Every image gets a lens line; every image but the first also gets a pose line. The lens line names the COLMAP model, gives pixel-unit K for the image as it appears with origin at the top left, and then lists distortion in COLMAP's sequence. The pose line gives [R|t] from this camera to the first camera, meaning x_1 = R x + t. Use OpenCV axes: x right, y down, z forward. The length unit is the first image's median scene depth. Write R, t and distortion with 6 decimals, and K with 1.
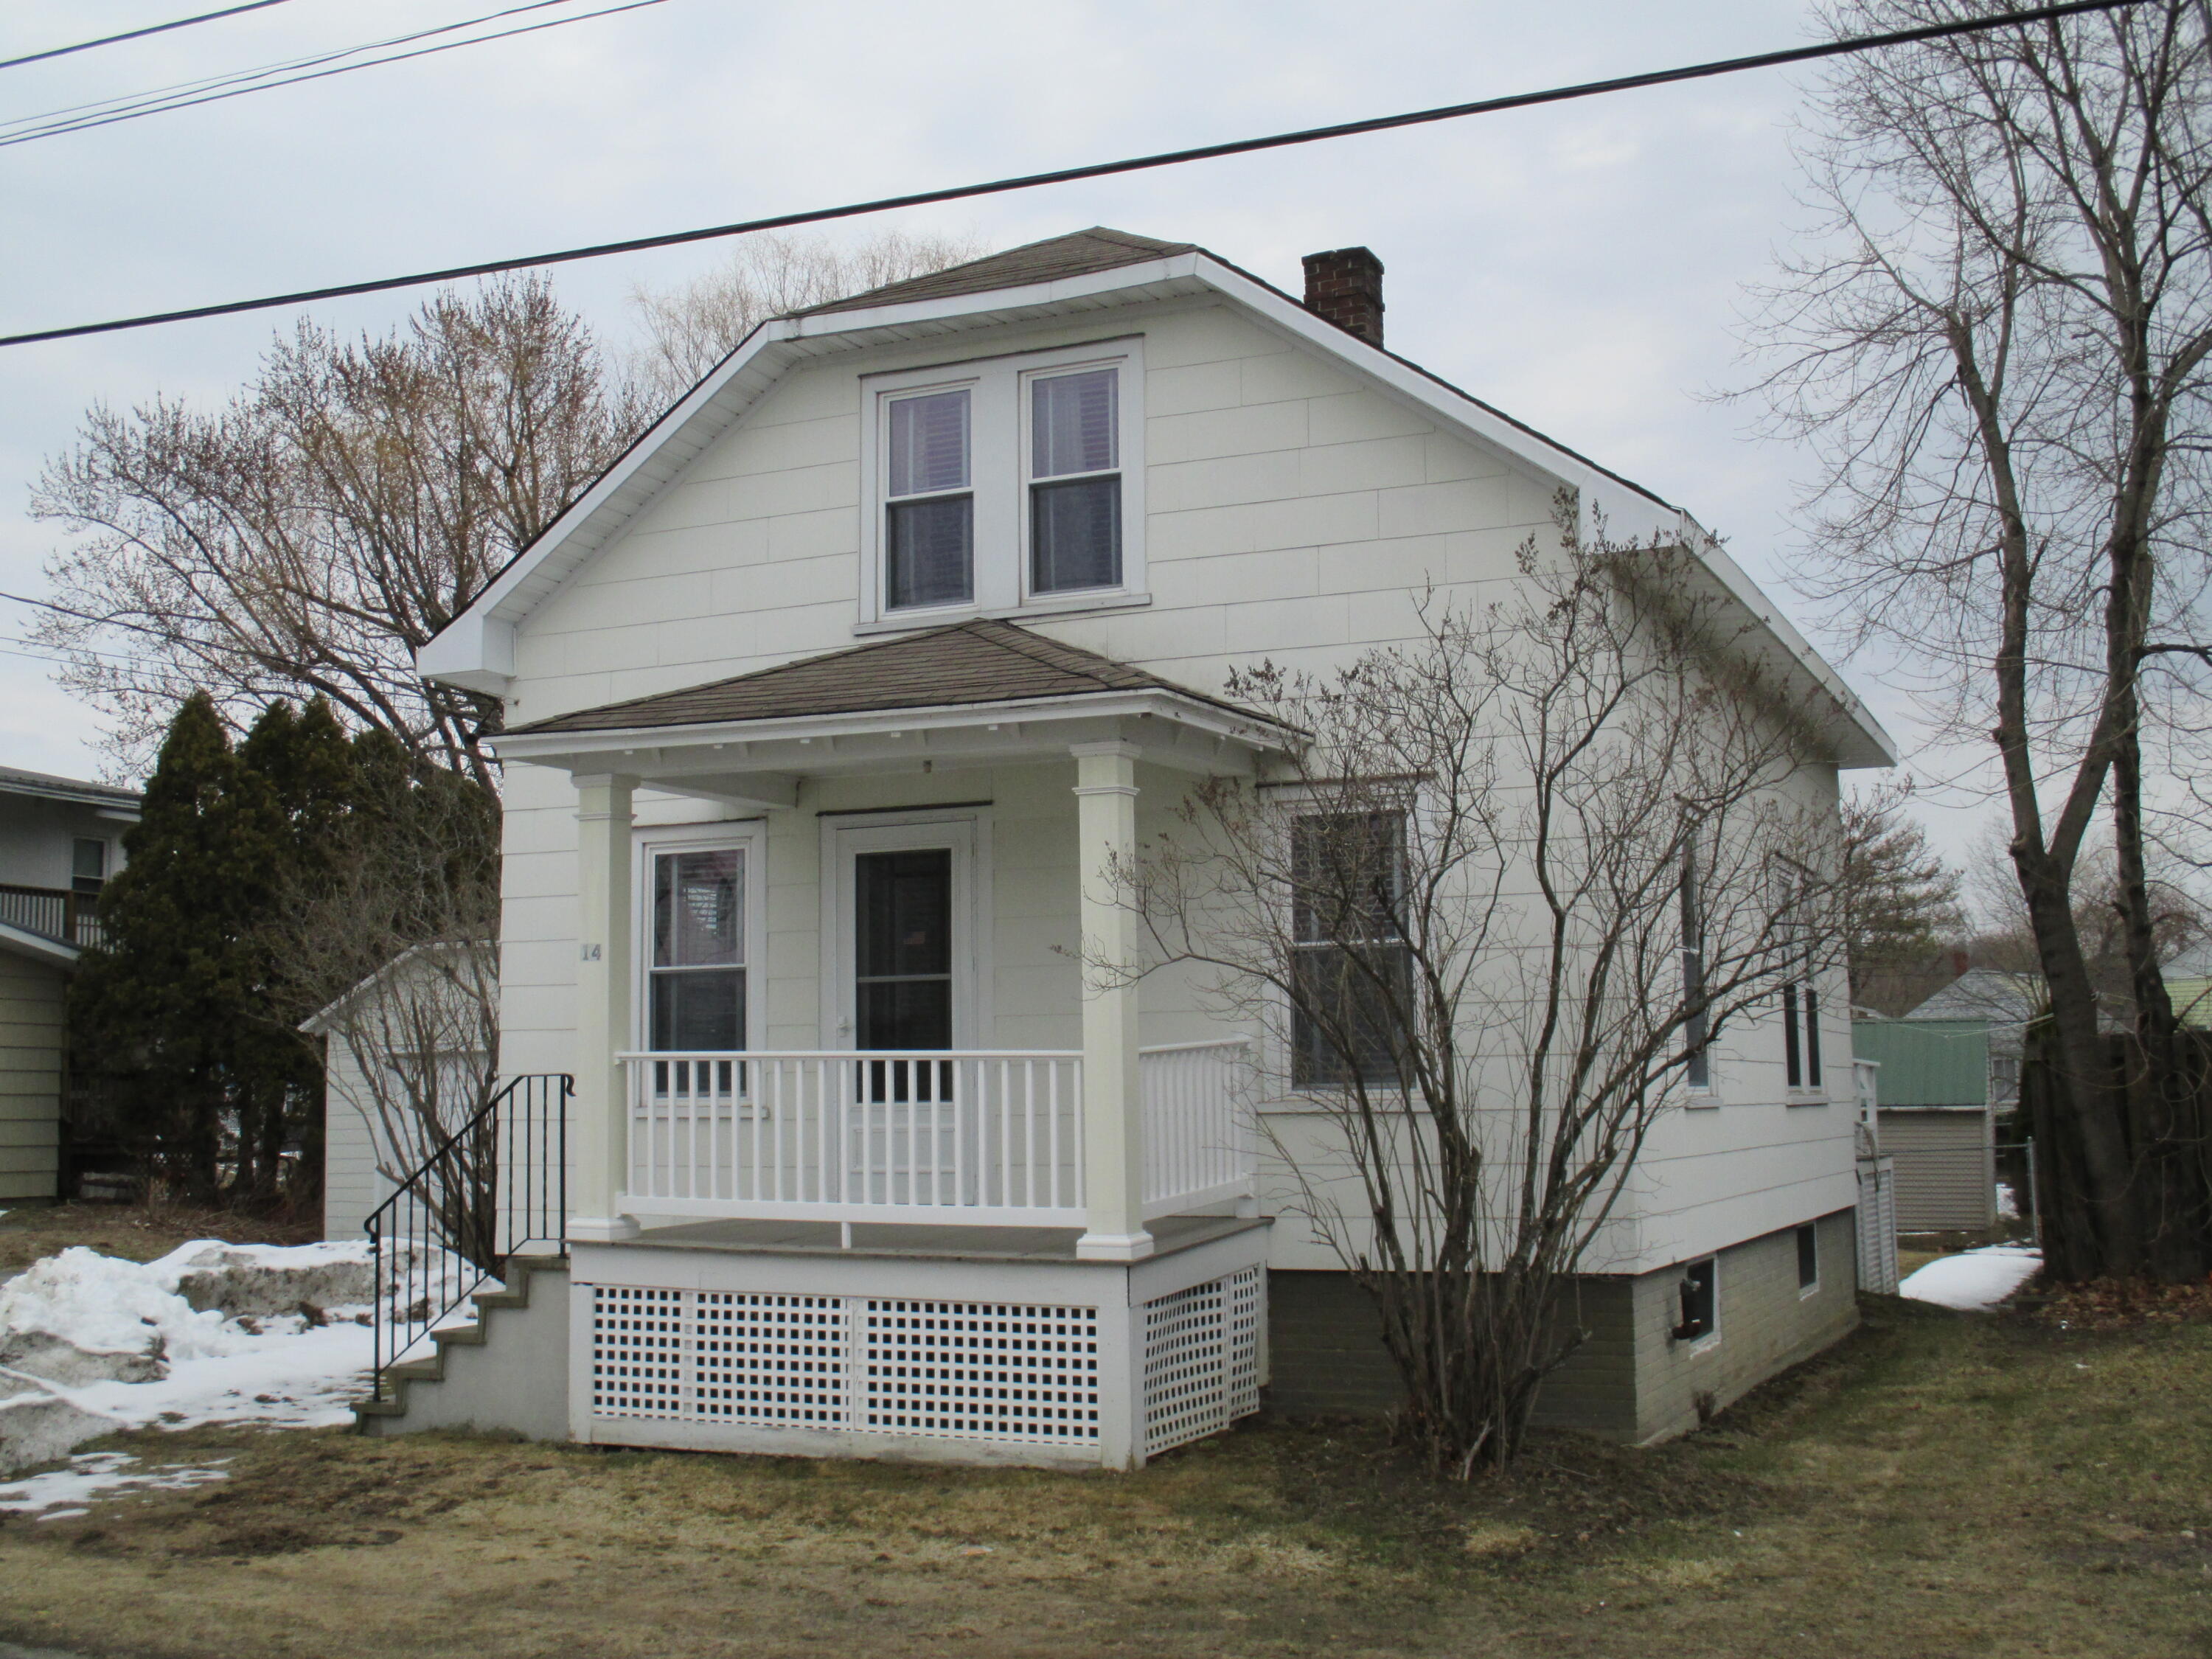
lens RADIAL K [[2495.7, 0, 1106.0], [0, 2495.7, 829.5], [0, 0, 1]] dist [-0.018963, -0.017336]
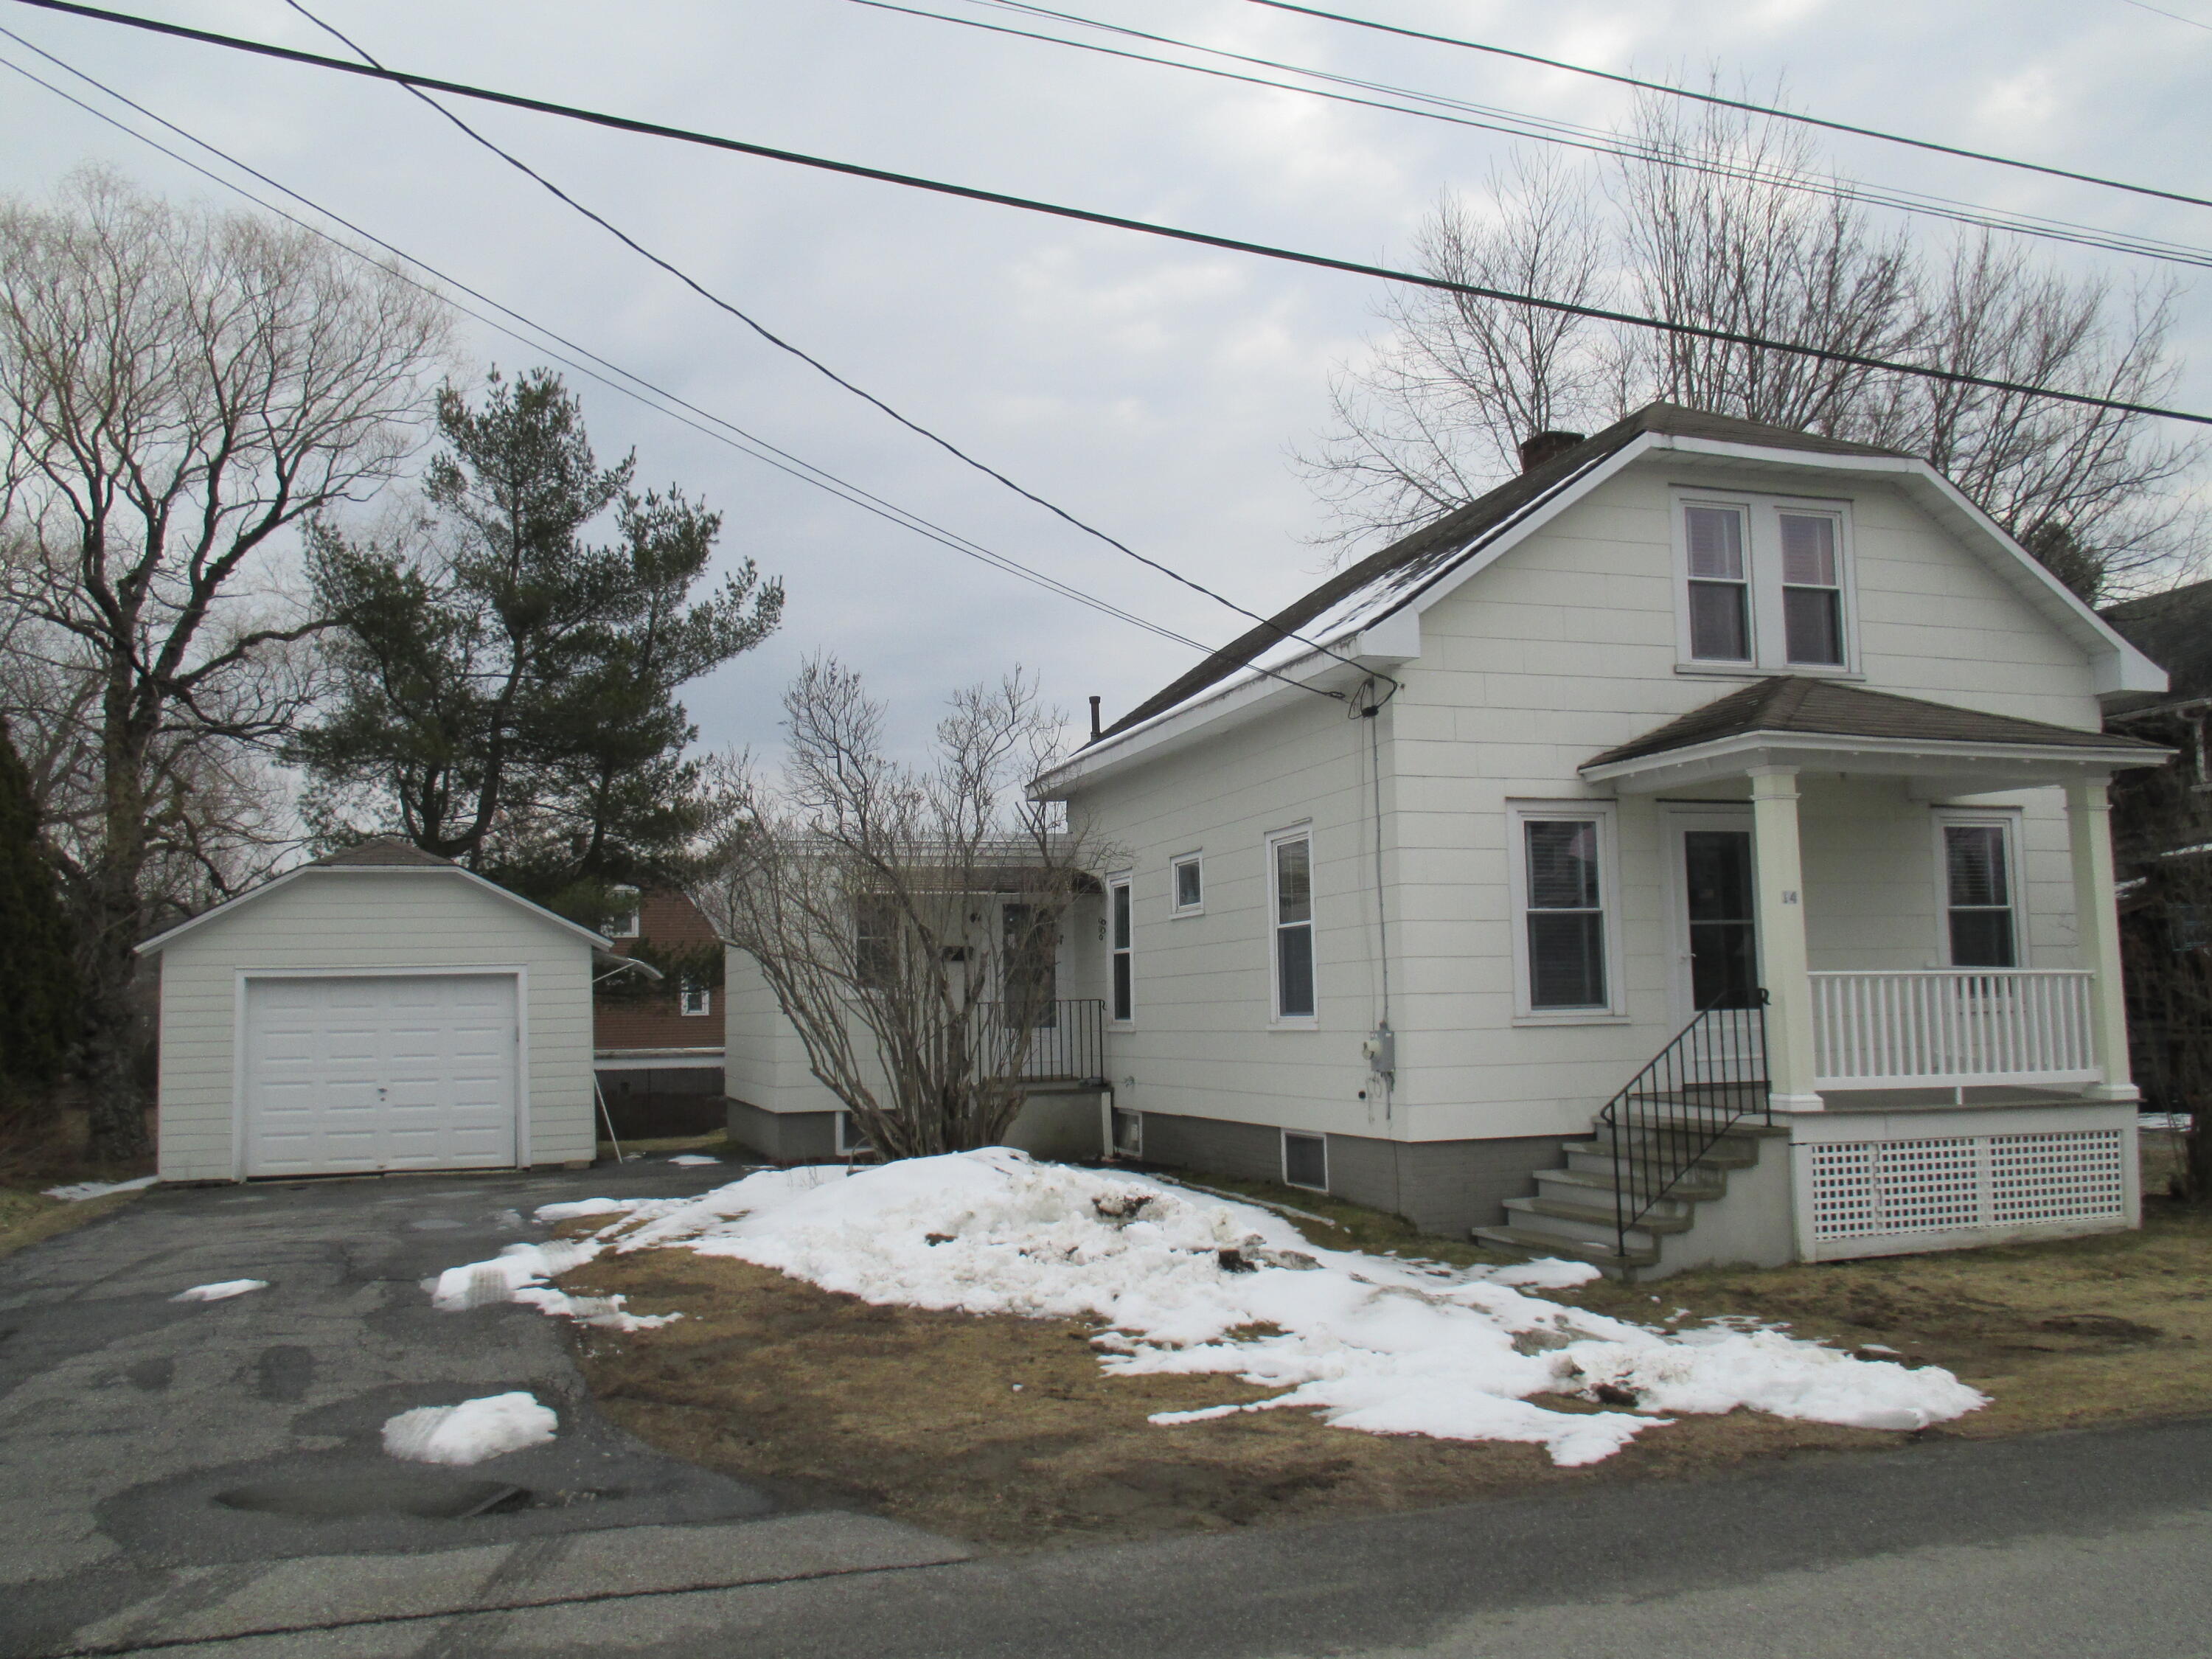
lens RADIAL K [[1864.8, 0, 1106.0], [0, 1864.8, 829.5], [0, 0, 1]] dist [-0.008987, 0.005107]
pose [[0.697209, 0.059541, 0.714391, -1.206610], [-0.060377, 0.997881, -0.024243, 0.060664], [-0.714321, -0.026230, 0.699327, 0.574906]]
